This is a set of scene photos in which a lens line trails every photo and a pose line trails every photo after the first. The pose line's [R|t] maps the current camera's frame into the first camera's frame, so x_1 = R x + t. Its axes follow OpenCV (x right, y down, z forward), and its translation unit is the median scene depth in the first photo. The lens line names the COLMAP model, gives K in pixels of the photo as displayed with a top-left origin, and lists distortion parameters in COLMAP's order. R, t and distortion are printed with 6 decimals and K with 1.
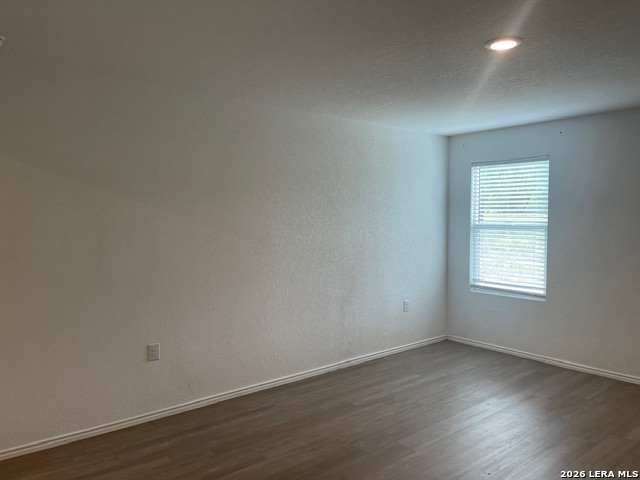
lens RADIAL K [[479.4, 0, 320.0], [0, 479.4, 240.0], [0, 0, 1]] dist [0.061929, -0.103696]
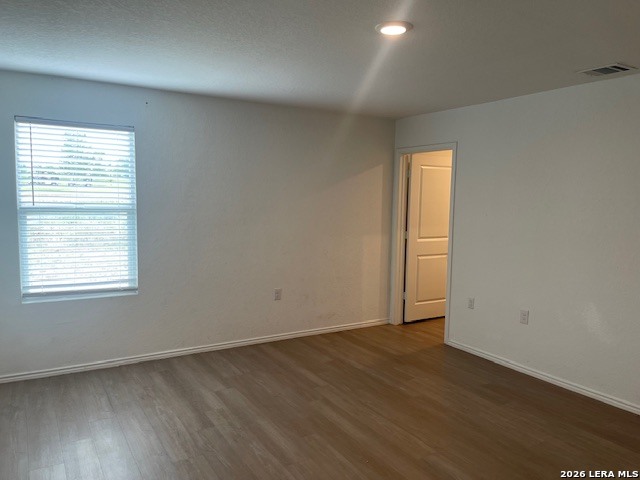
lens RADIAL K [[486.9, 0, 320.0], [0, 486.9, 240.0], [0, 0, 1]] dist [0.085389, -0.108537]
pose [[0.144459, -0.089666, 0.985440, -0.360508], [0.028664, 0.995847, 0.086411, -0.038815], [-0.989096, 0.015764, 0.146429, 0.534645]]
